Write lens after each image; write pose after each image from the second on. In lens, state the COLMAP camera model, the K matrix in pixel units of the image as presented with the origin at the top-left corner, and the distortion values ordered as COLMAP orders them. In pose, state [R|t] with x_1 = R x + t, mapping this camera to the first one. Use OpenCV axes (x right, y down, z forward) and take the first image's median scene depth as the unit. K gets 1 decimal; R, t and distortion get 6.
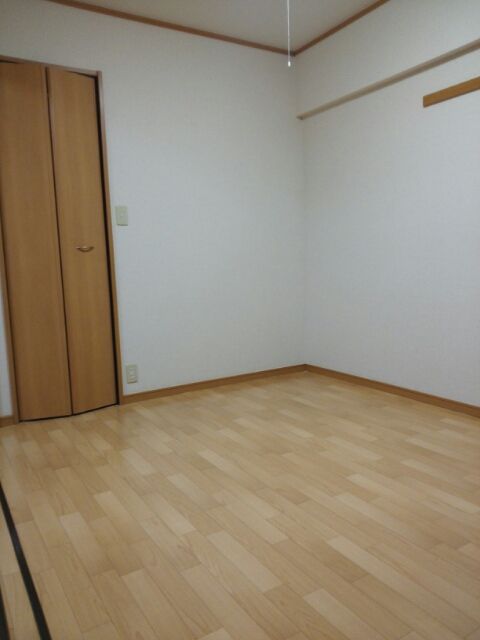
lens RADIAL K [[503.7, 0, 240.0], [0, 503.7, 320.0], [0, 0, 1]] dist [-0.003450, -0.006018]
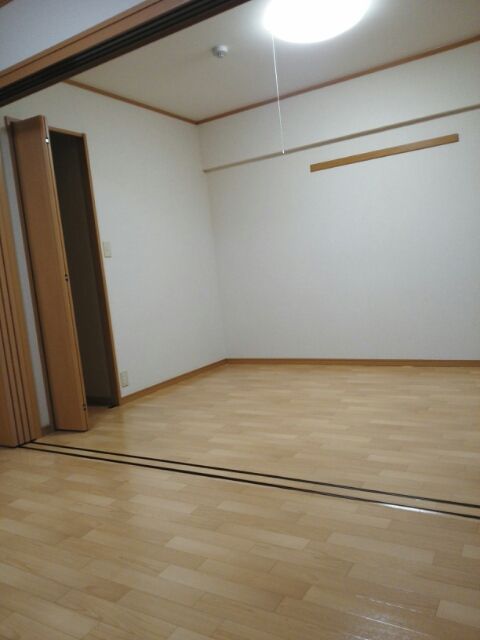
lens RADIAL K [[503.7, 0, 240.0], [0, 503.7, 320.0], [0, 0, 1]] dist [-0.003450, -0.006018]
pose [[0.885917, -0.100271, 0.452877, -0.586912], [0.125122, 0.991822, -0.025166, 0.037549], [-0.446650, 0.078960, 0.891218, -0.245585]]
